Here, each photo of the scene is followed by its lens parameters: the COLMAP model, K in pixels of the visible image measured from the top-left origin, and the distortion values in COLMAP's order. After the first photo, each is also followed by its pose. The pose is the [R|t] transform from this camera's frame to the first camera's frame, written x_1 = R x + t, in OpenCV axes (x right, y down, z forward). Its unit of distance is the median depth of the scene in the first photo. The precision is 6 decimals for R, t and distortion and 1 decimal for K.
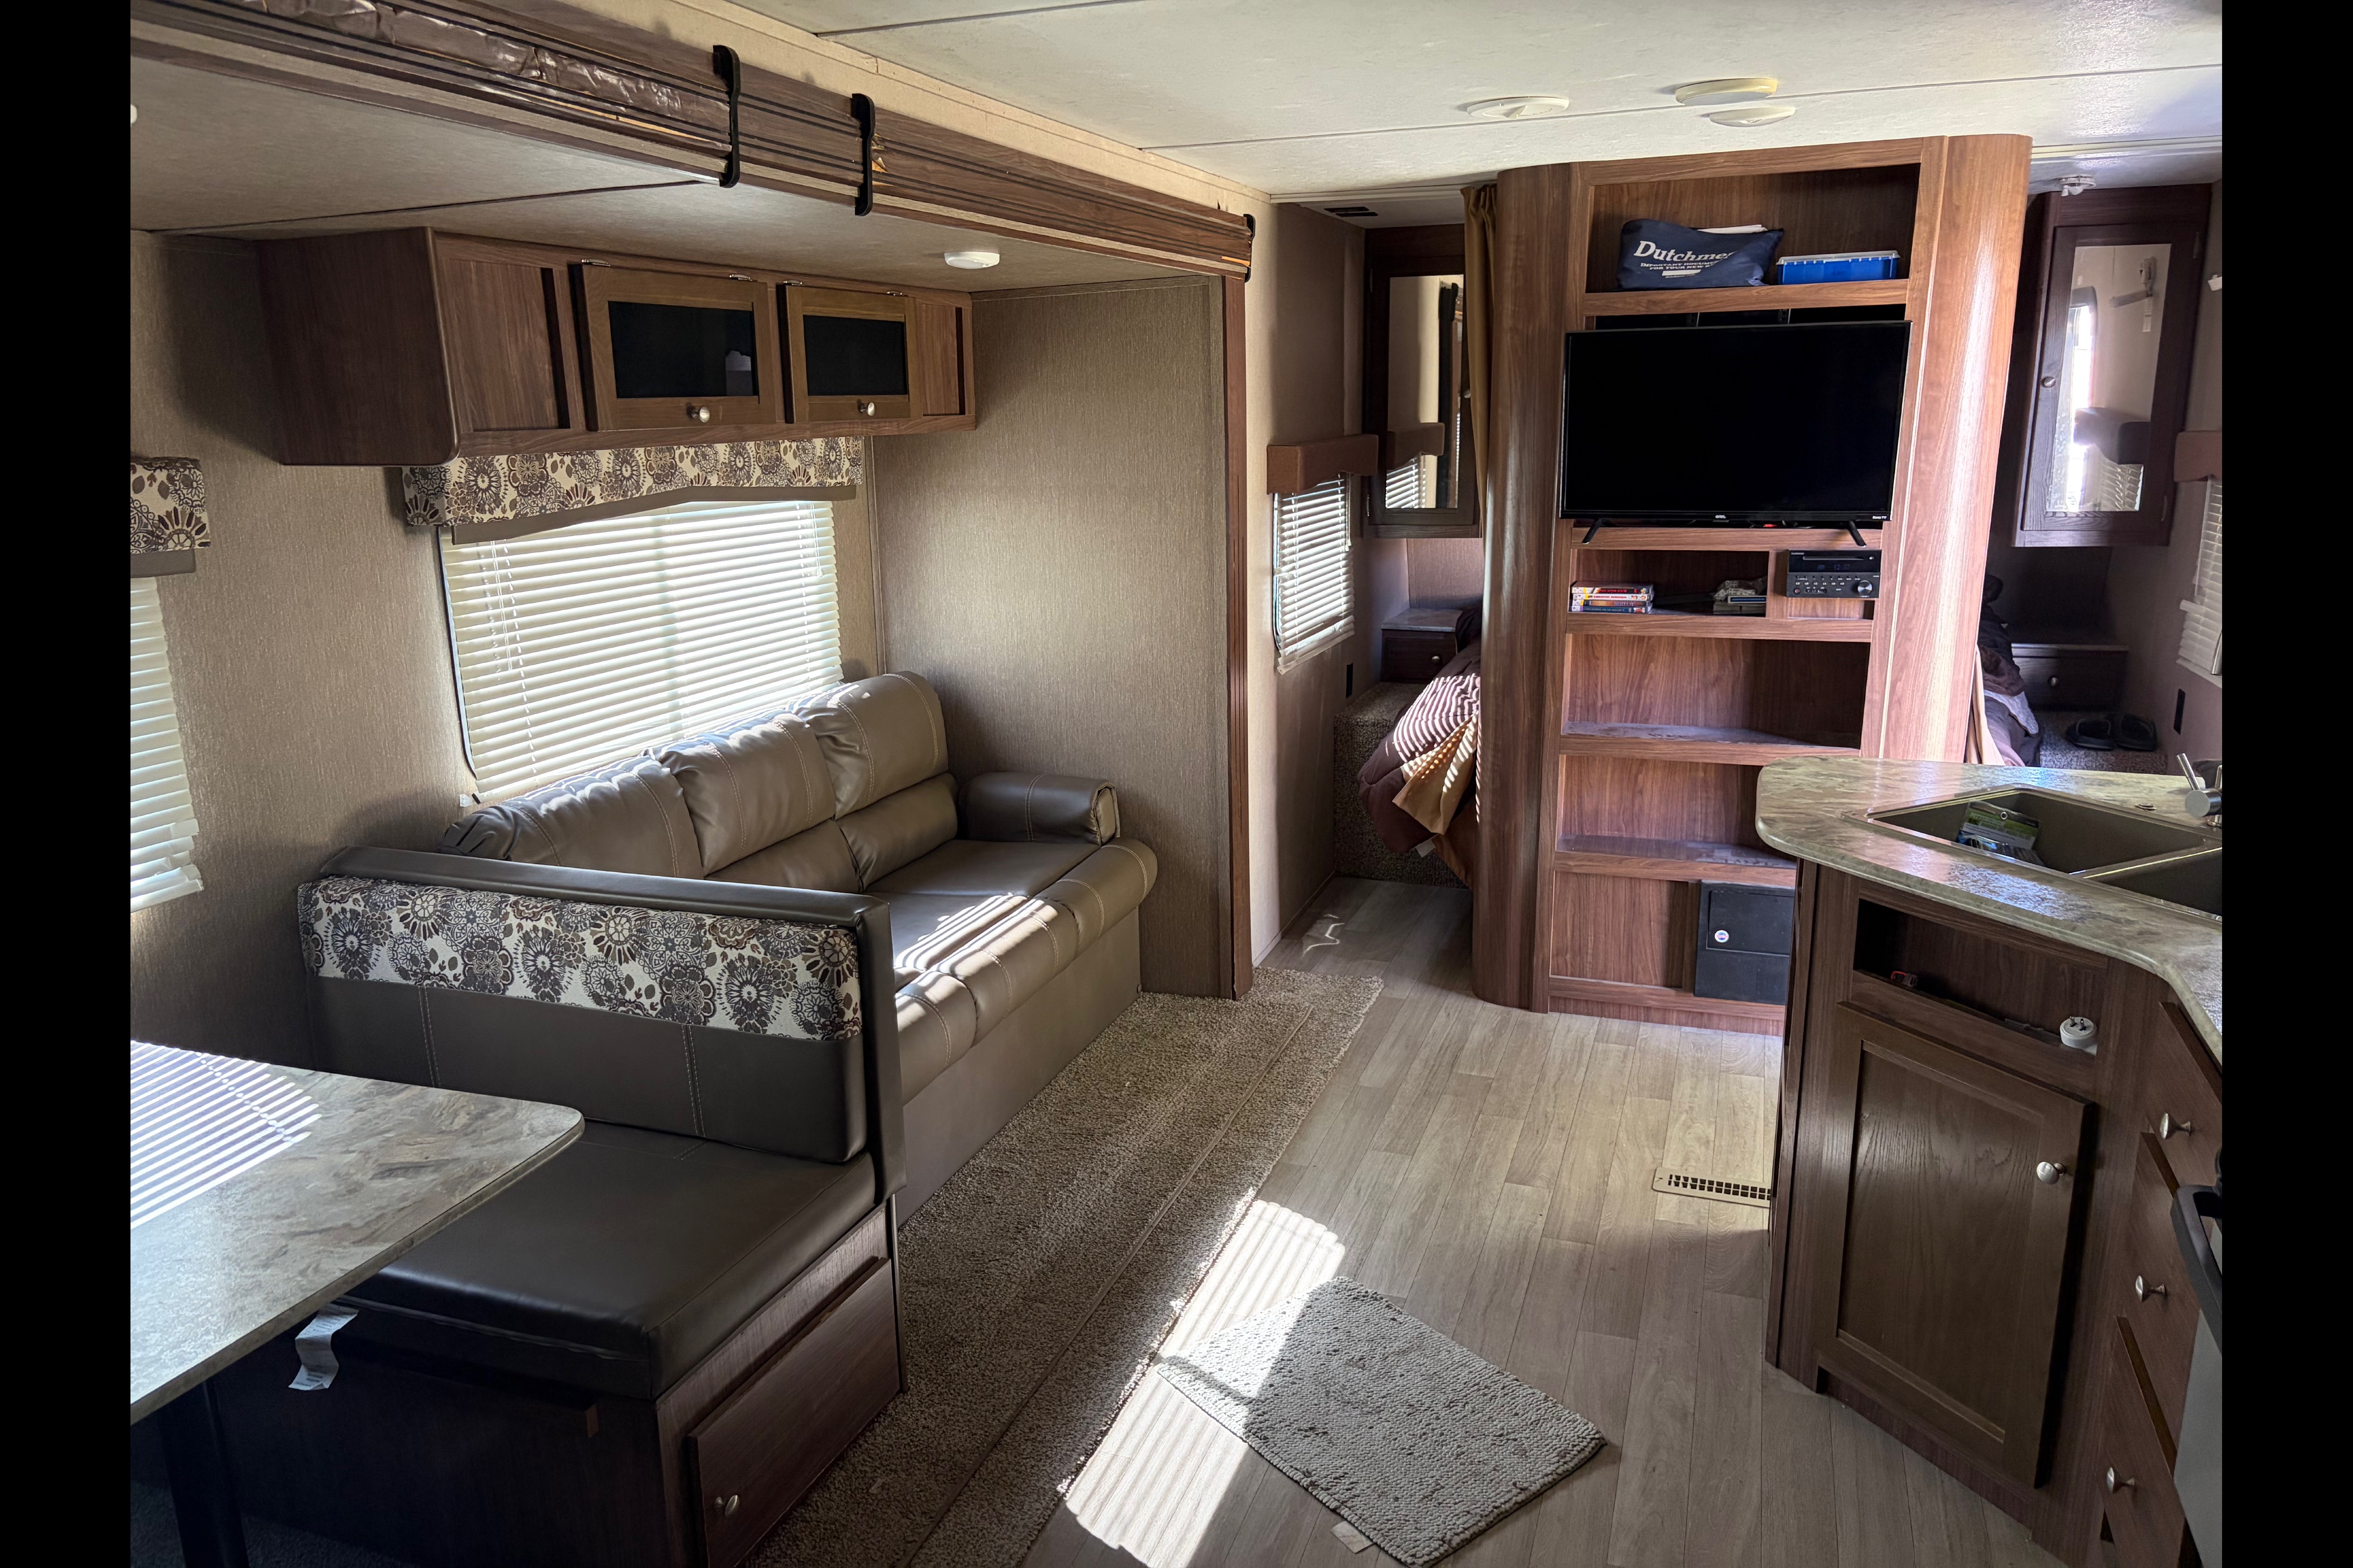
lens RADIAL K [[1596.5, 0, 1174.0], [0, 1596.5, 812.3], [0, 0, 1]] dist [0.008239, 0.007813]
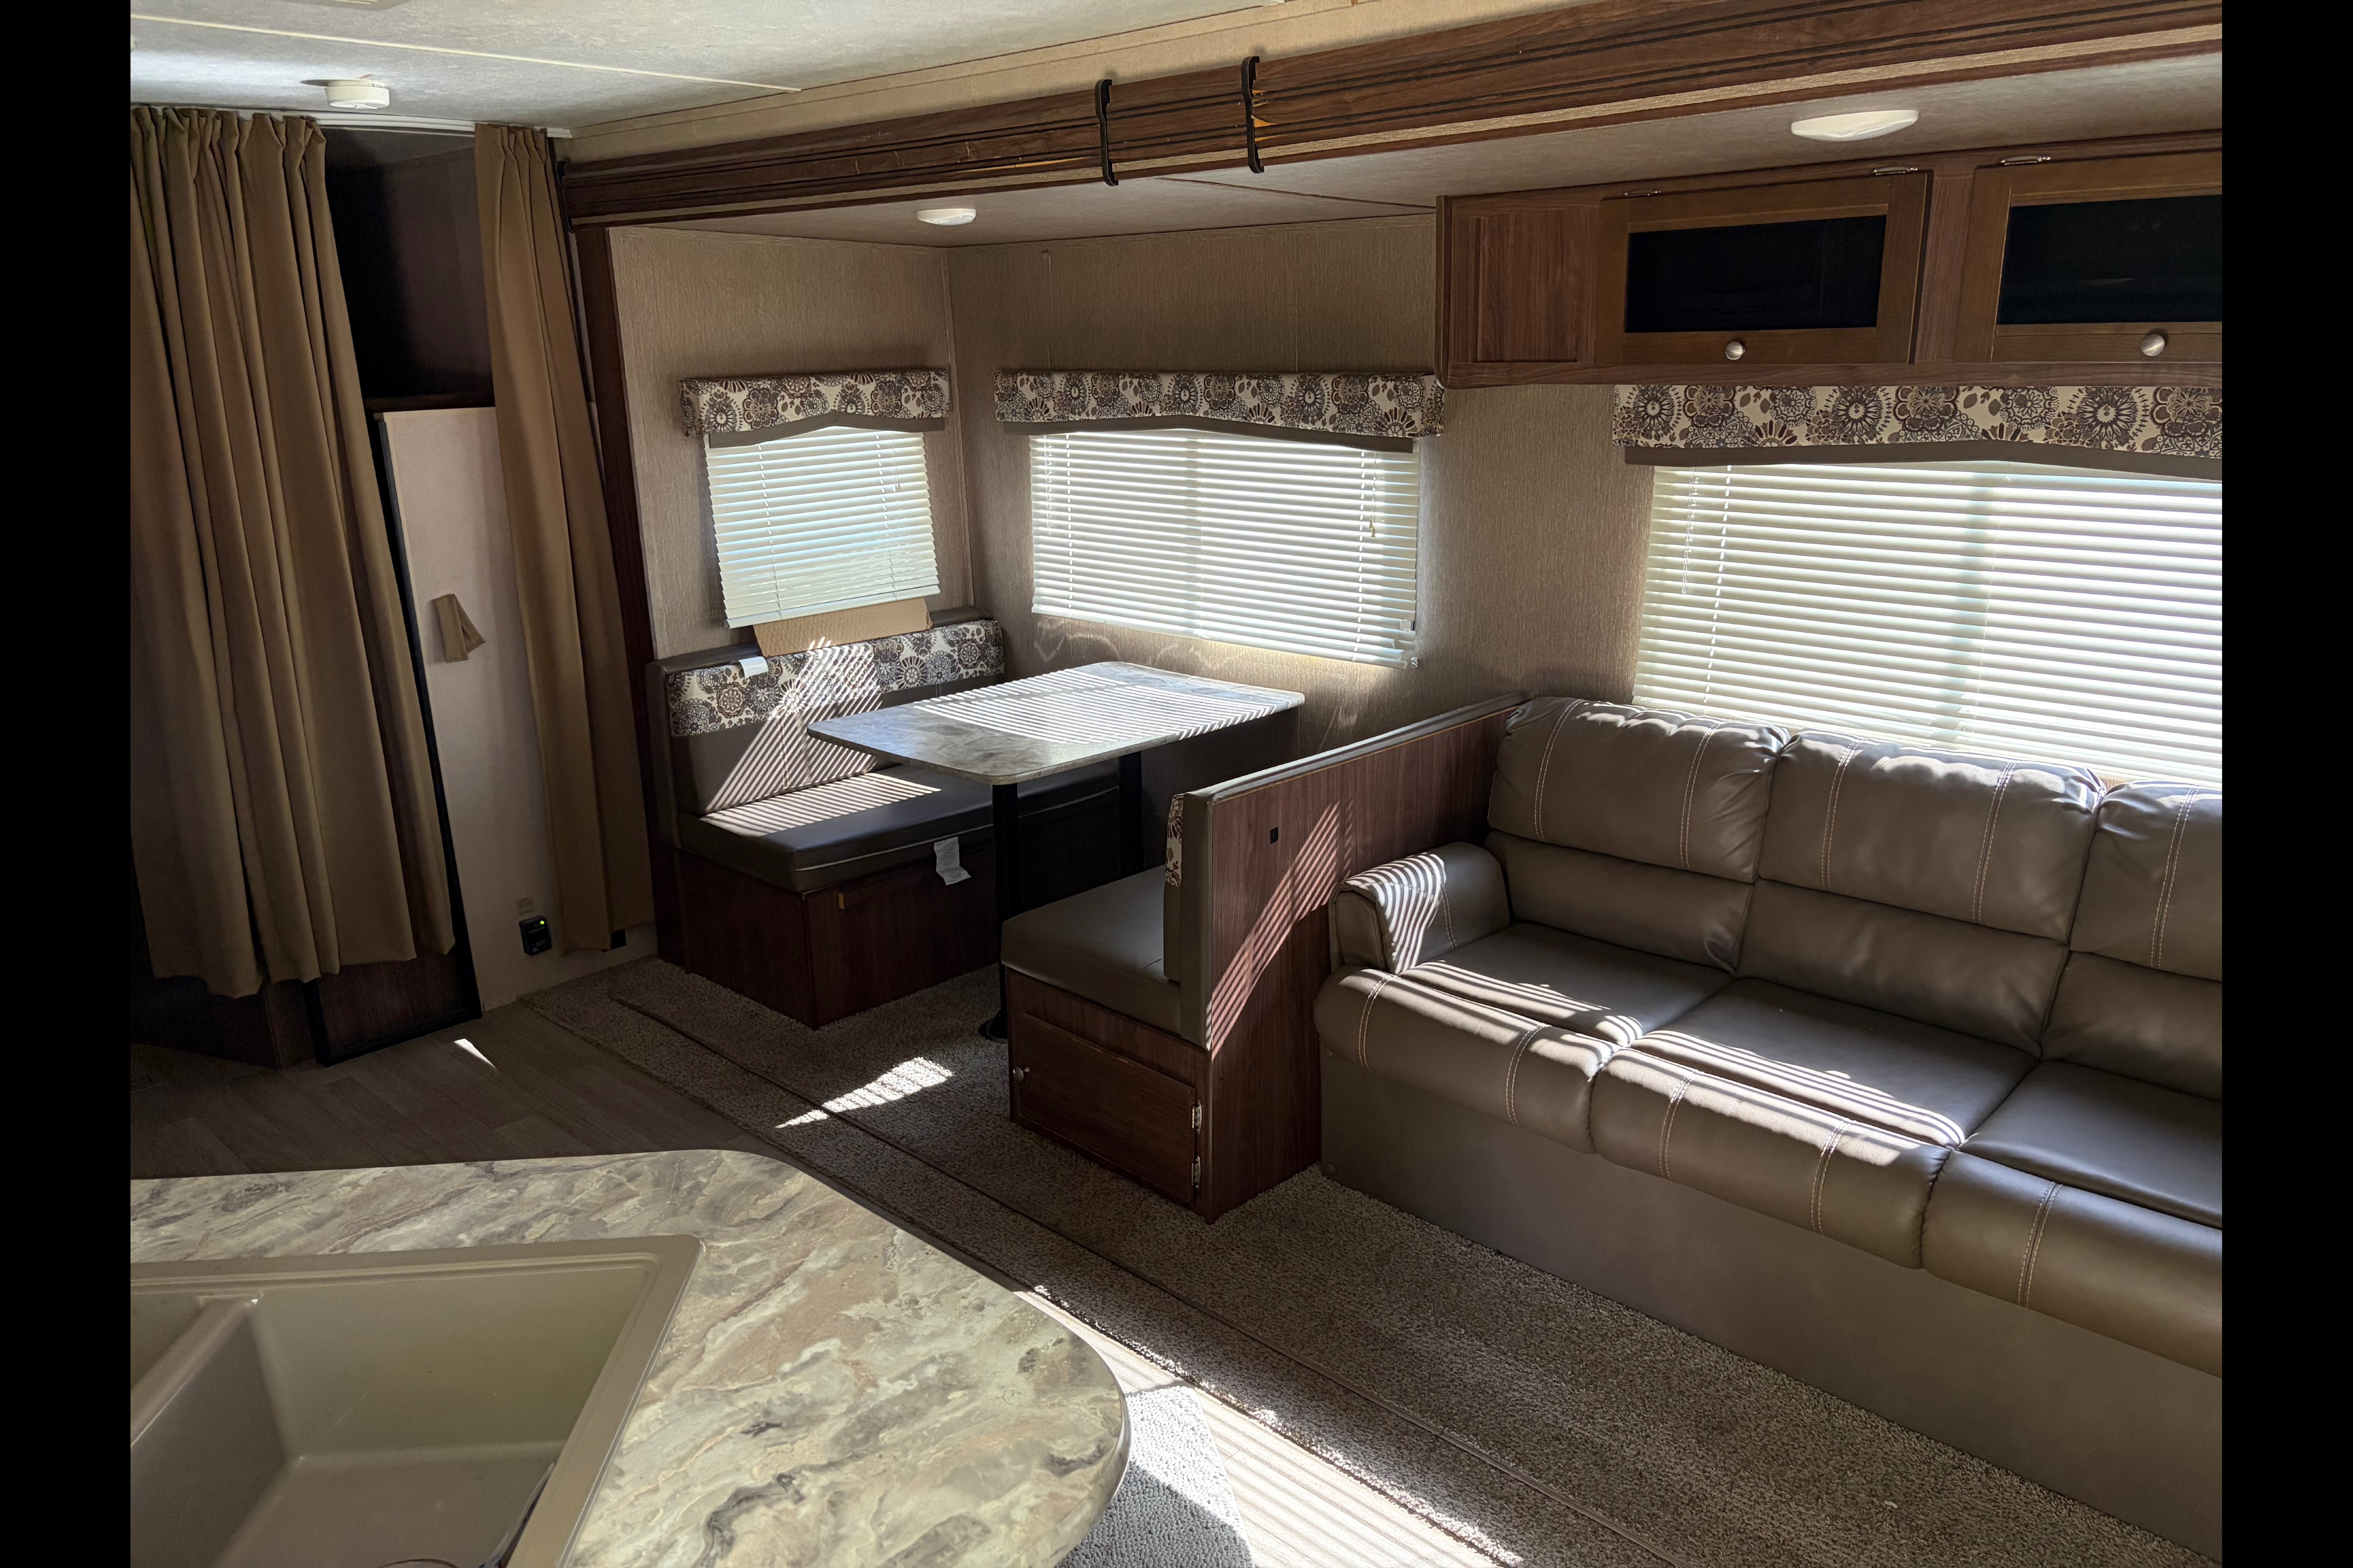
lens RADIAL K [[1596.5, 0, 1174.0], [0, 1596.5, 812.3], [0, 0, 1]] dist [0.008239, 0.007813]
pose [[-0.402842, 0.288765, -0.868523, 0.659976], [-0.203222, 0.897020, 0.392499, -0.304359], [0.892423, 0.334618, -0.302674, 1.079195]]
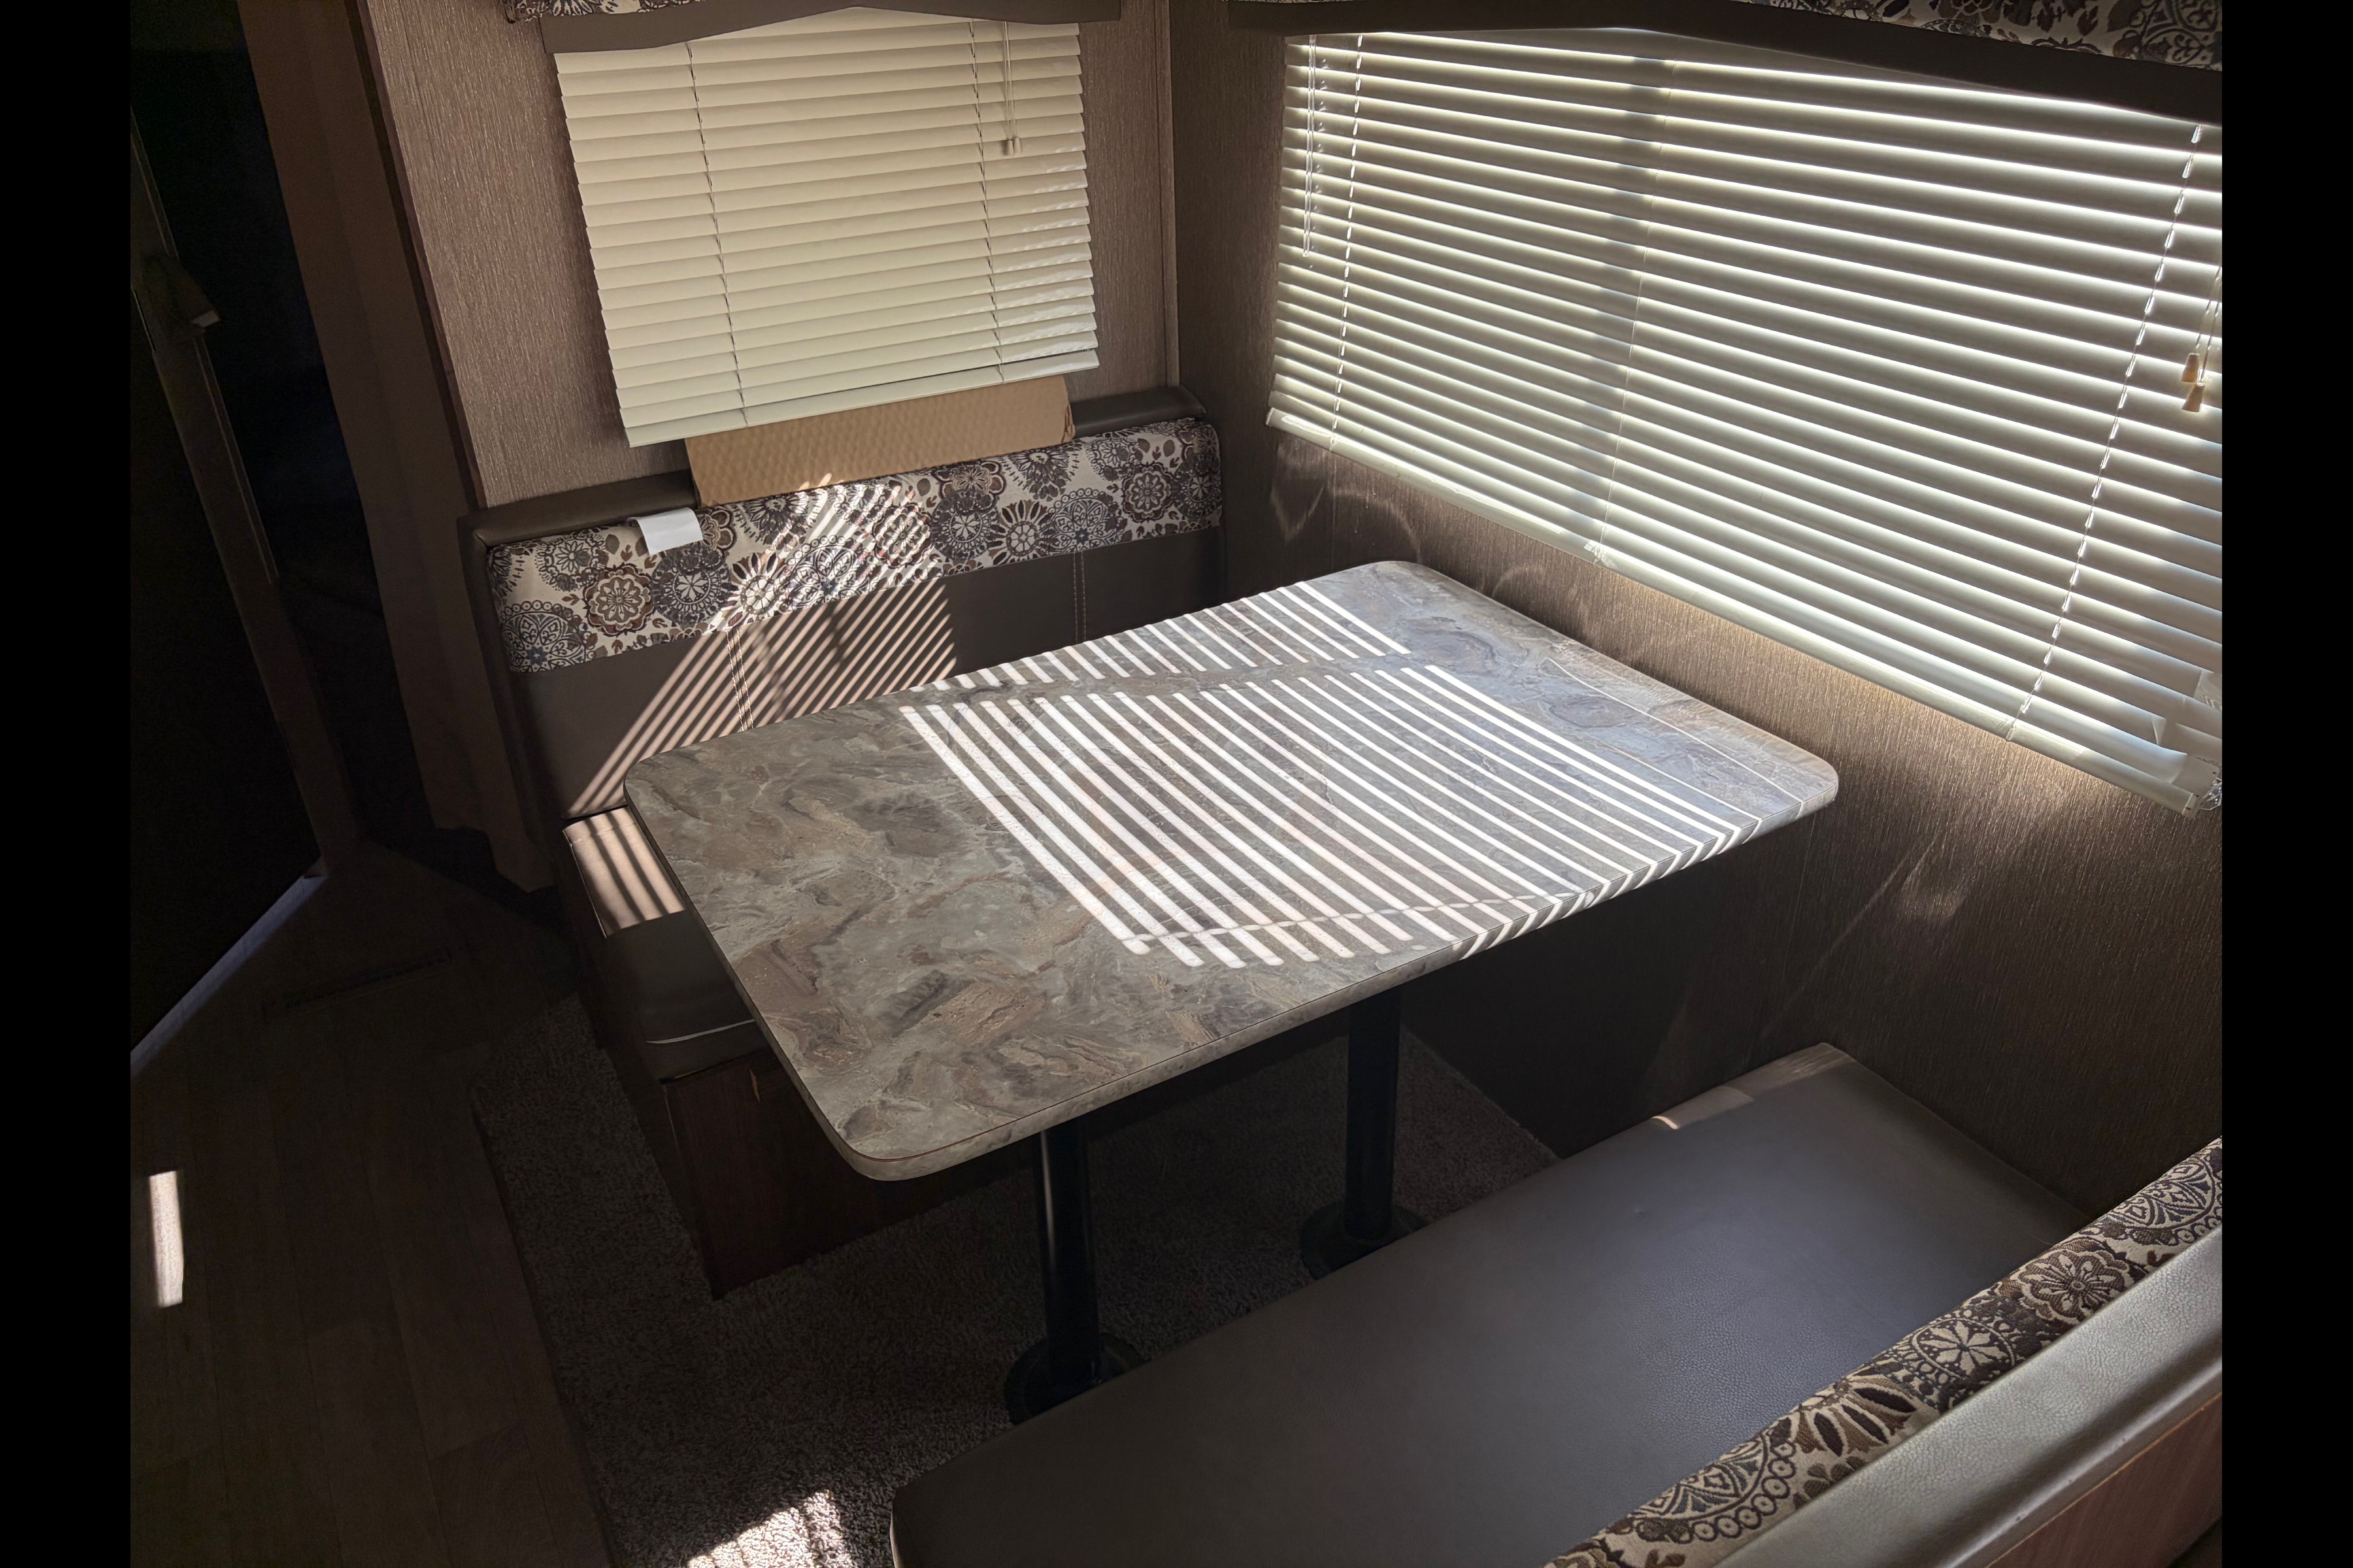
lens RADIAL K [[1596.5, 0, 1174.0], [0, 1596.5, 812.3], [0, 0, 1]] dist [0.008239, 0.007813]
pose [[-0.632362, 0.409803, -0.657404, -0.074705], [-0.165949, 0.757261, 0.631677, -0.177886], [0.756690, 0.508544, -0.410857, 0.798308]]
